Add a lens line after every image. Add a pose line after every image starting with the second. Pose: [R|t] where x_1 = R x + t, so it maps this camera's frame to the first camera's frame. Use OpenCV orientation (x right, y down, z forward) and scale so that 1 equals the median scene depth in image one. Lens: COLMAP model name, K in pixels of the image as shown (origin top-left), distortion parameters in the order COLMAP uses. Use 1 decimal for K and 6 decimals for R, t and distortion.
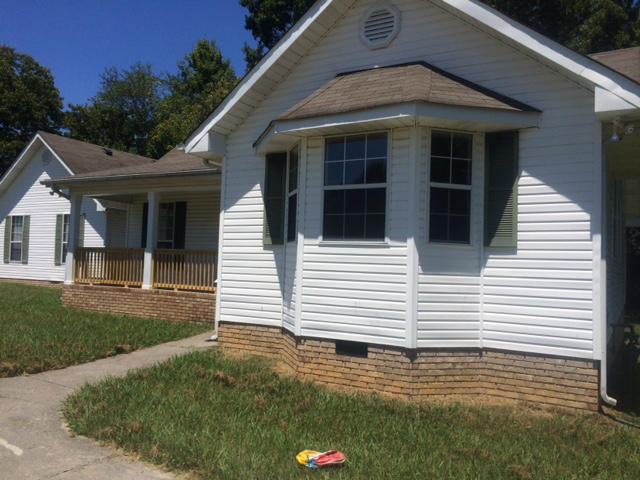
lens RADIAL K [[551.0, 0, 320.0], [0, 551.0, 240.0], [0, 0, 1]] dist [0.002301, 0.001099]
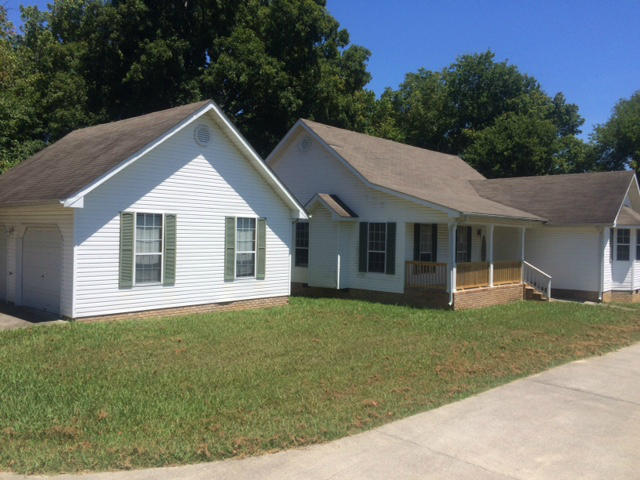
lens RADIAL K [[551.0, 0, 320.0], [0, 551.0, 240.0], [0, 0, 1]] dist [0.002301, 0.001099]
pose [[0.212474, -0.040484, 0.976328, -1.192402], [-0.059859, 0.996726, 0.054356, -0.062579], [-0.975332, -0.069991, 0.209355, 0.699209]]
